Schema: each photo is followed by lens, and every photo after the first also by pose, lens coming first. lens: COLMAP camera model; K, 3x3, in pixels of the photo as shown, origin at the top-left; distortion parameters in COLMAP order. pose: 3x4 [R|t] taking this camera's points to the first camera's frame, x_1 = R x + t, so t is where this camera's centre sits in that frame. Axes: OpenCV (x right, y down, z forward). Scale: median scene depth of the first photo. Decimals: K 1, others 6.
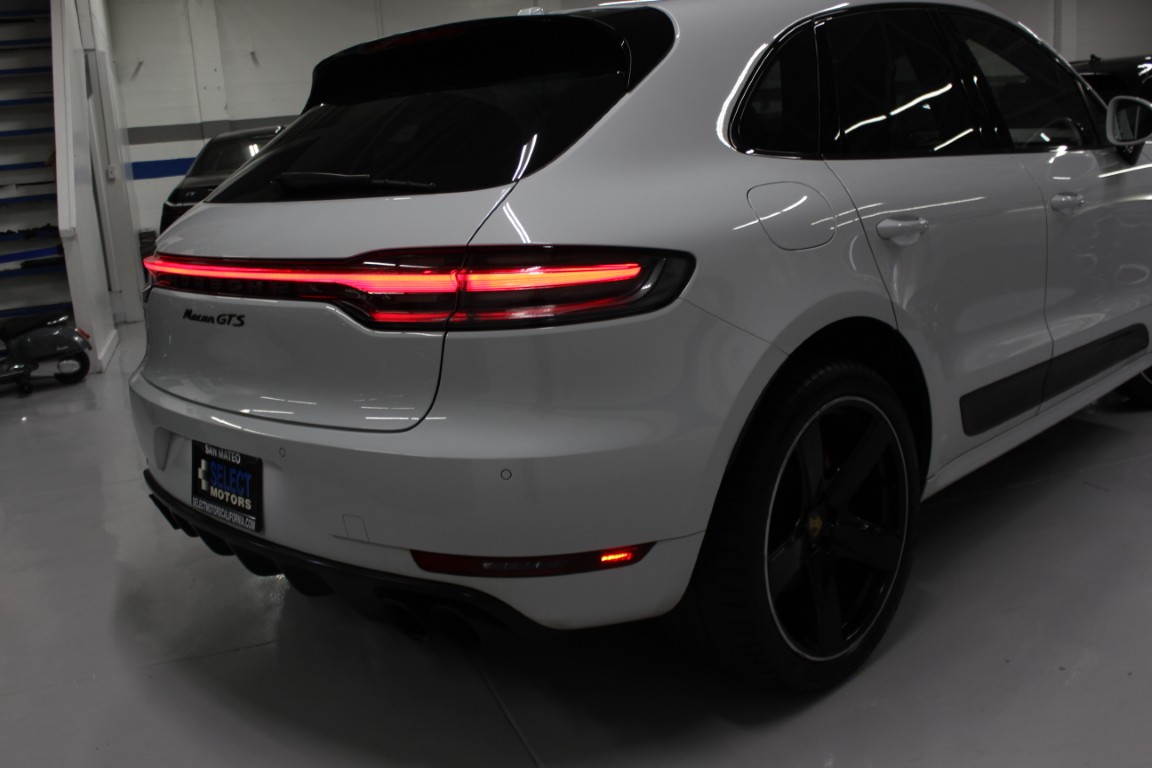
lens RADIAL K [[1117.4, 0, 576.0], [0, 1117.4, 384.0], [0, 0, 1]] dist [-0.157798, 0.183477]
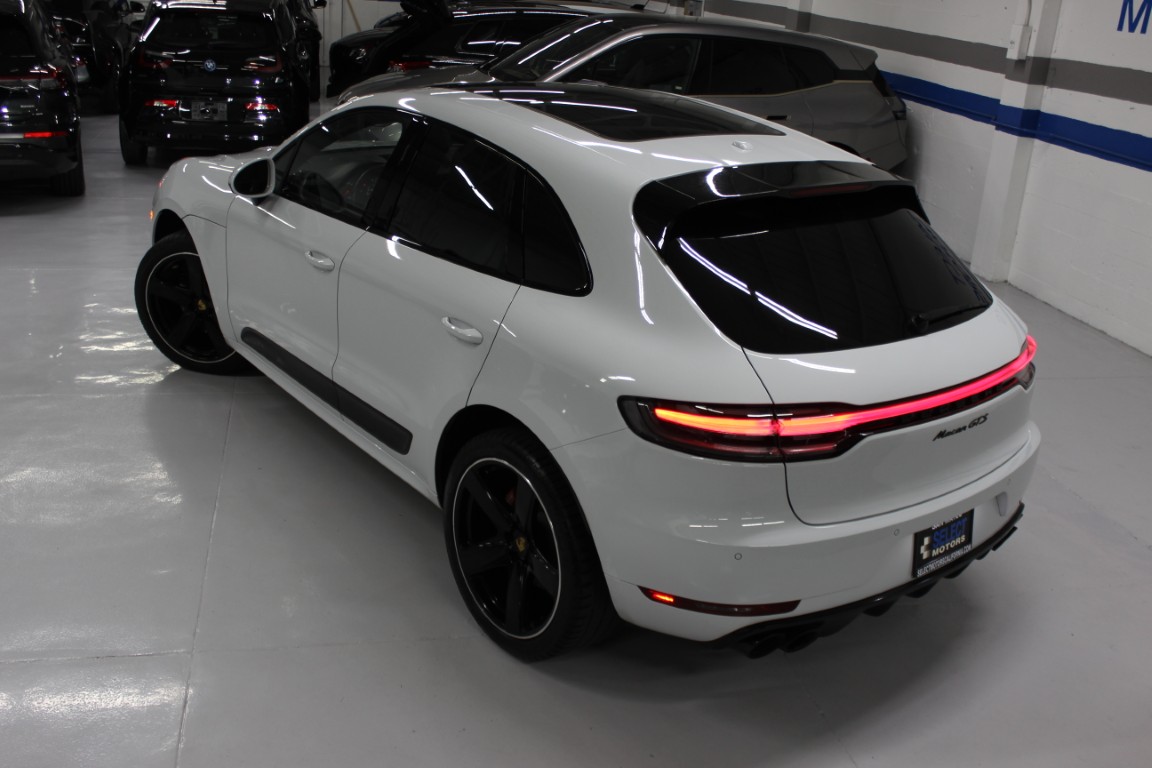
lens RADIAL K [[1082.0, 0, 581.2], [0, 1082.0, 385.6], [0, 0, 1]] dist [-0.172632, 0.135372]
pose [[0.108141, -0.288012, 0.951501, -1.576515], [0.136154, 0.952386, 0.272805, -0.518945], [-0.984768, 0.100049, 0.142206, 1.236466]]
